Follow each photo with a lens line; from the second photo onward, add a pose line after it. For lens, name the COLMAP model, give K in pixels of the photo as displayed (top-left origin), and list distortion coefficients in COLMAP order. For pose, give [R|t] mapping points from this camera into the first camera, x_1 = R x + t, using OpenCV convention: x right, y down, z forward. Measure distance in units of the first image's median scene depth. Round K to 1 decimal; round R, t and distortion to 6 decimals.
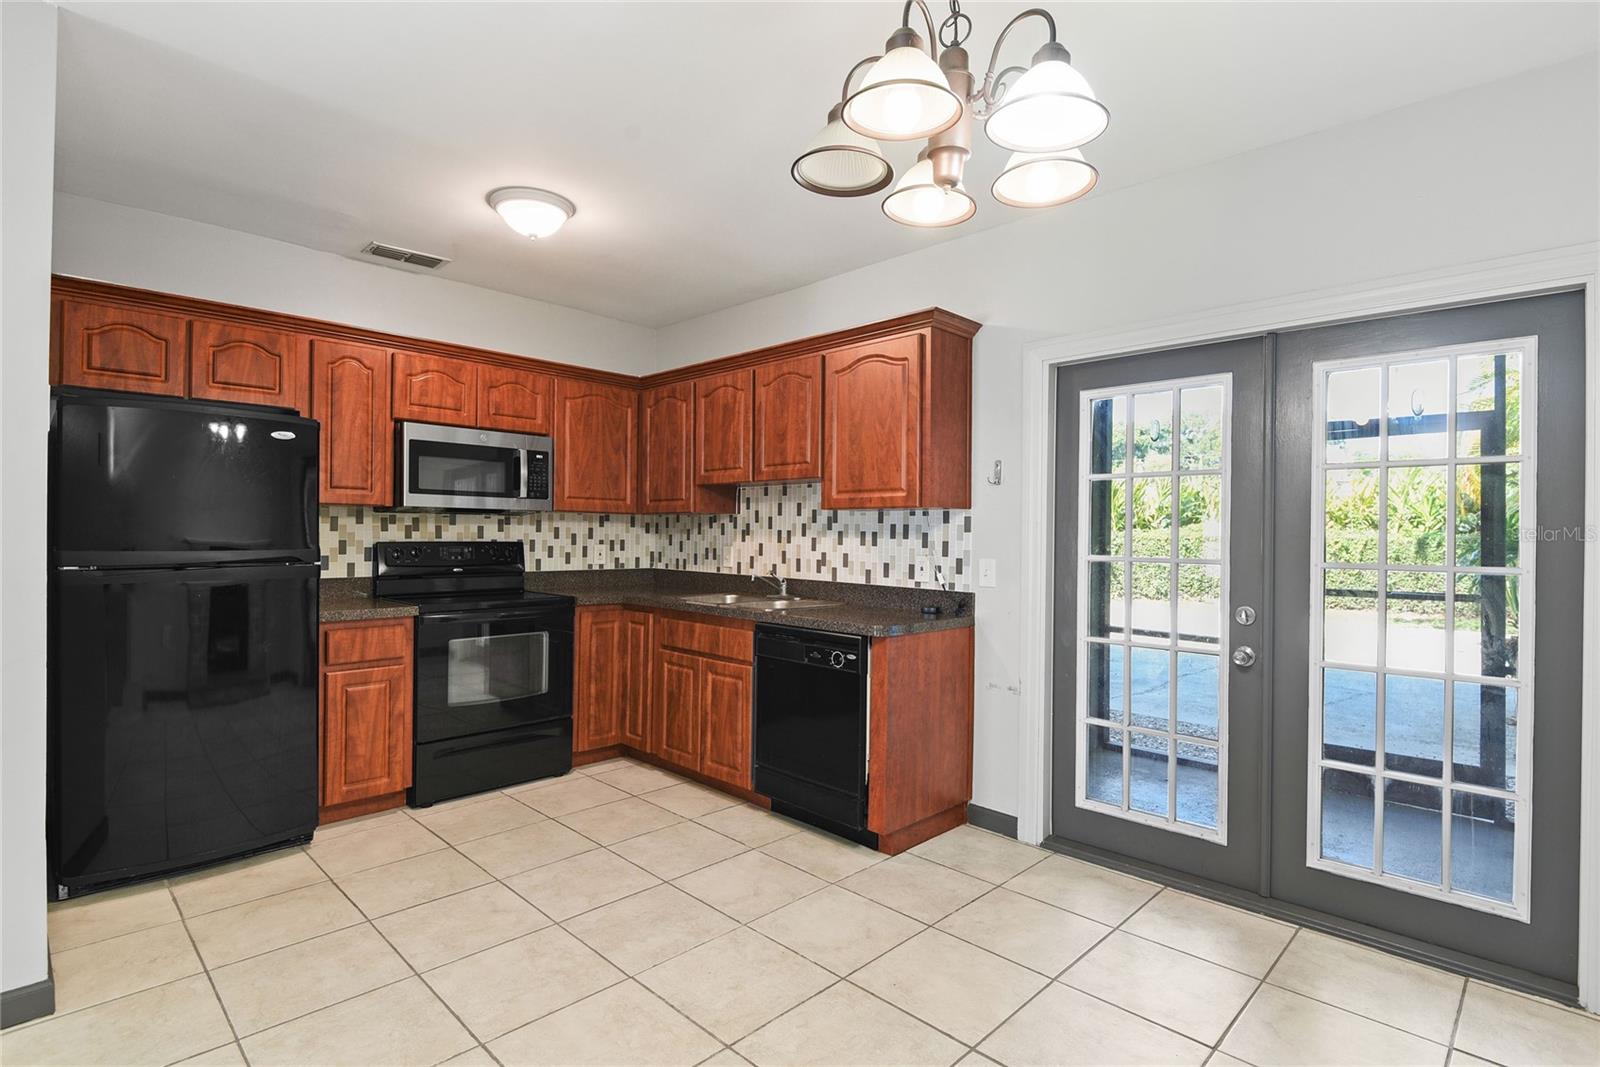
lens RADIAL K [[769.1, 0, 802.7], [0, 769.1, 531.2], [0, 0, 1]] dist [0.002717, -0.002264]
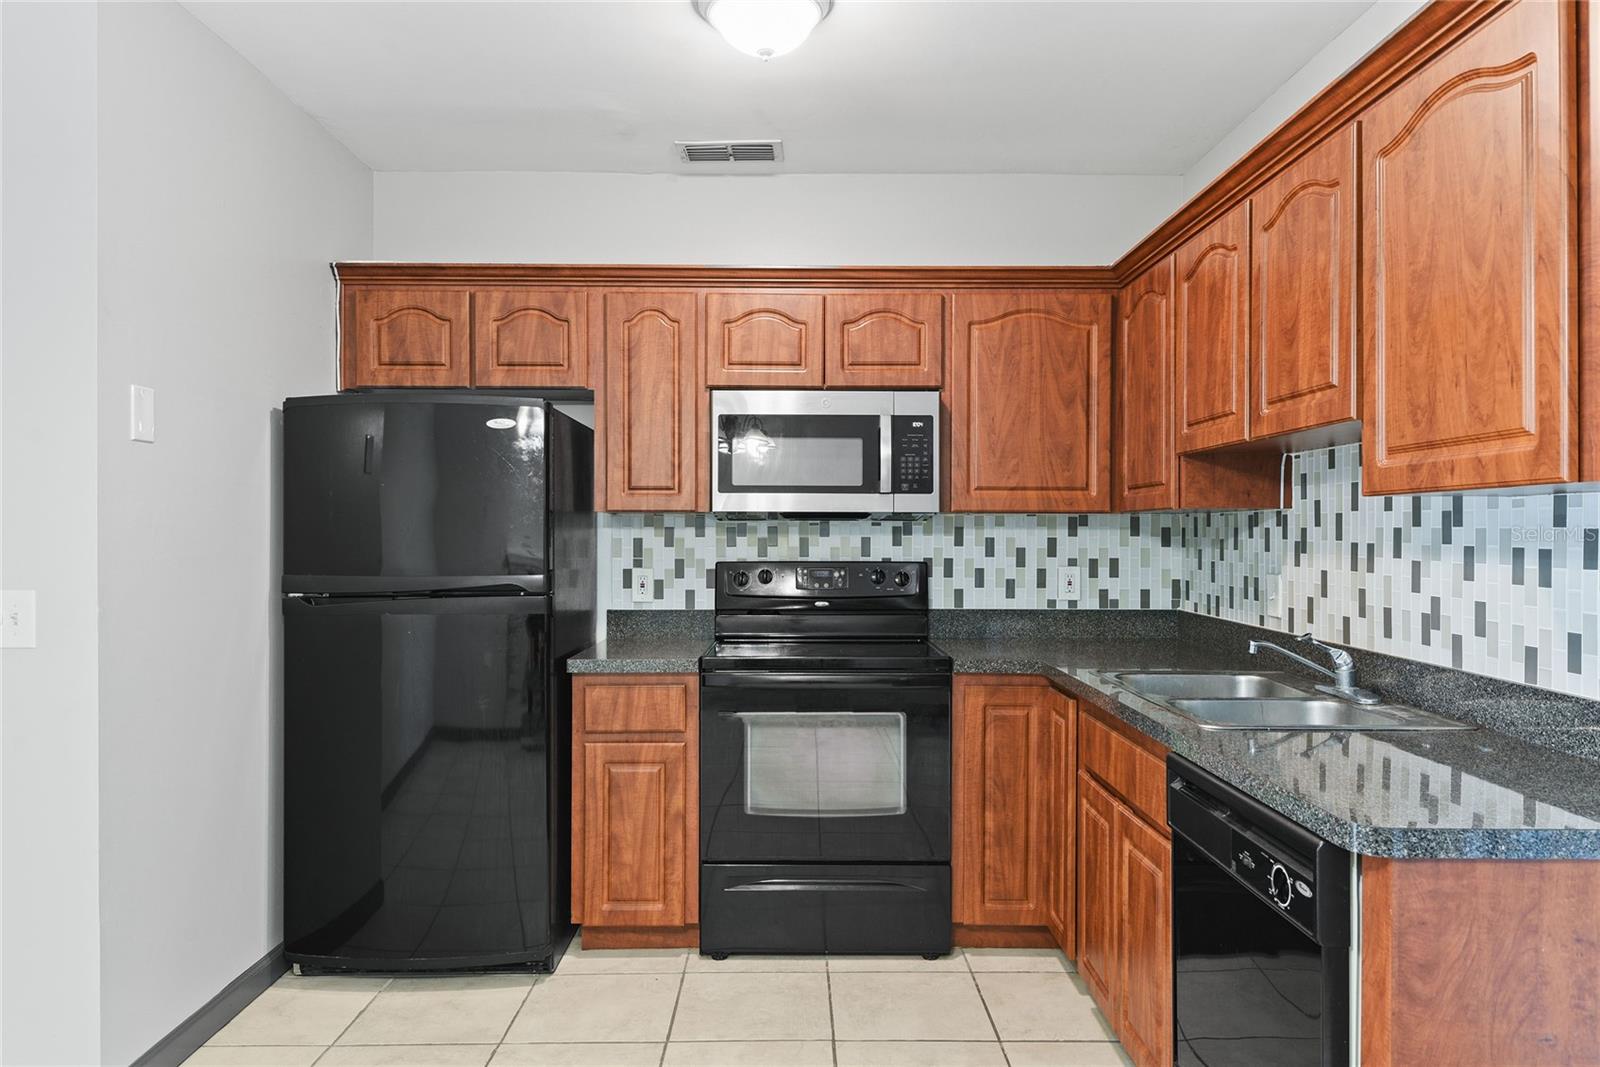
lens RADIAL K [[1059.8, 0, 805.1], [0, 1059.8, 533.4], [0, 0, 1]] dist [0.030051, -0.012896]
pose [[0.710636, -0.008482, -0.703509, 0.212001], [0.008391, 0.999958, -0.003580, -0.008498], [0.703510, -0.003359, 0.710678, 0.375046]]
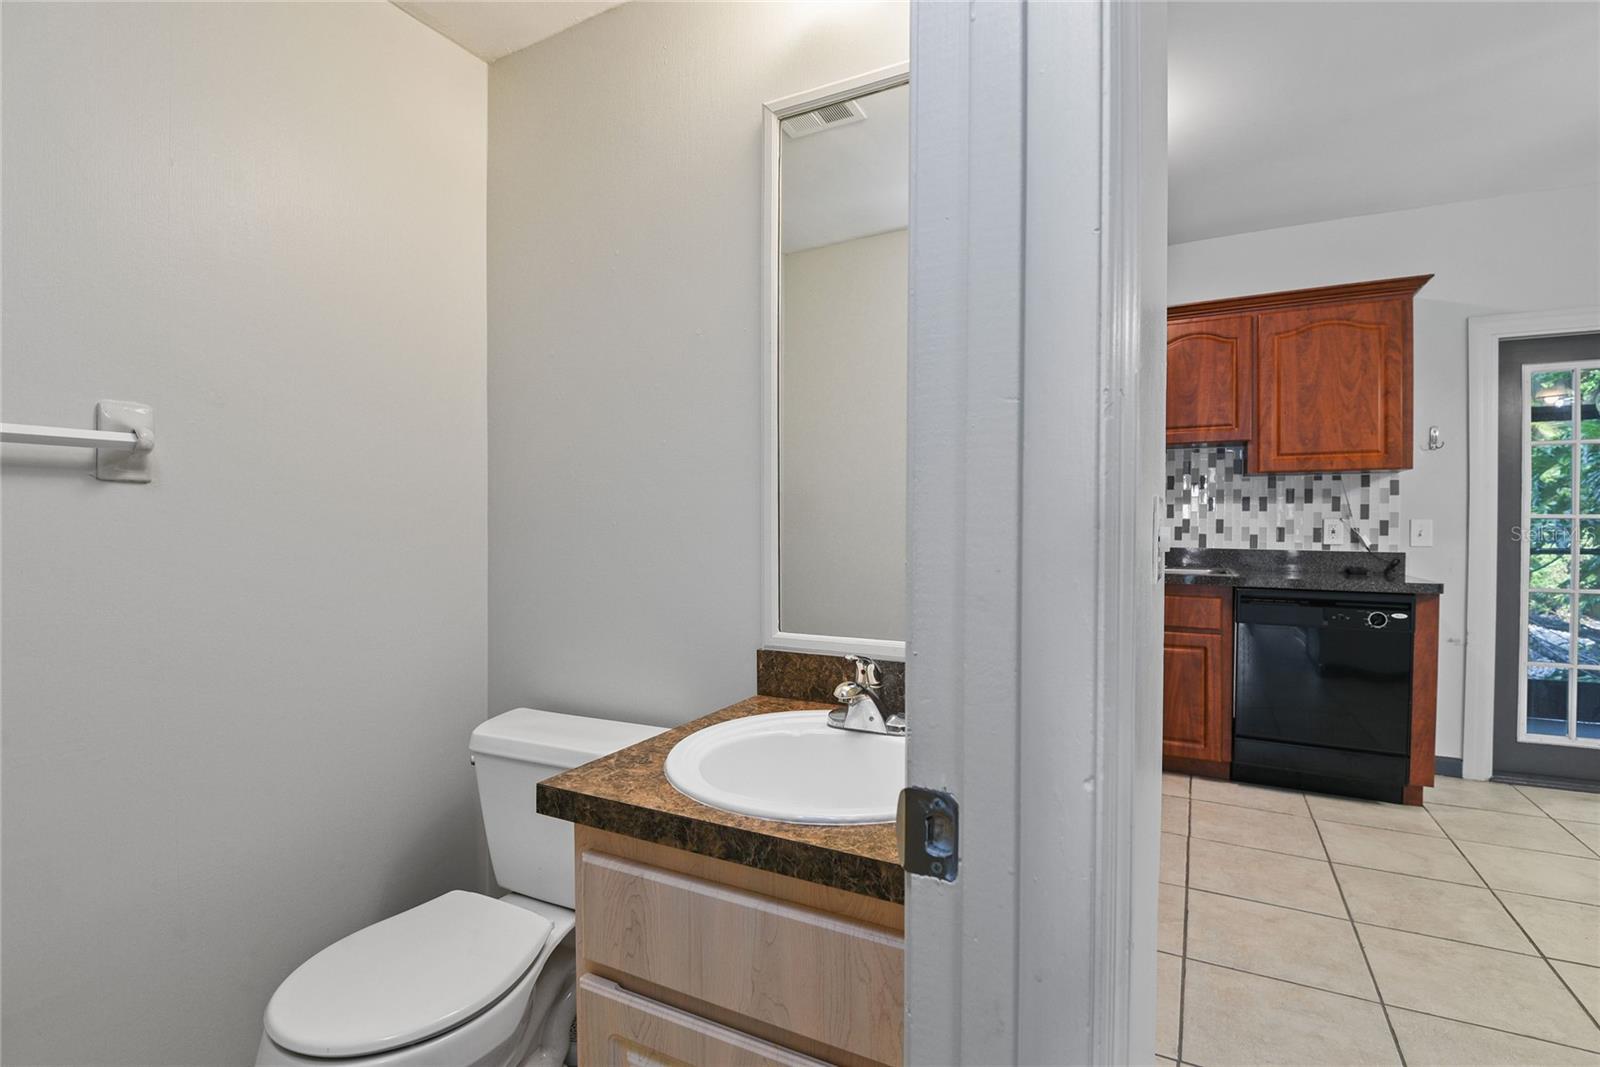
lens RADIAL K [[734.6, 0, 804.1], [0, 734.6, 535.7], [0, 0, 1]] dist [-0.018155, -0.001577]
pose [[0.958945, -0.013966, 0.283247, -0.777051], [0.007984, 0.999720, 0.022262, 0.026281], [-0.283479, -0.019087, 0.958788, 0.258768]]
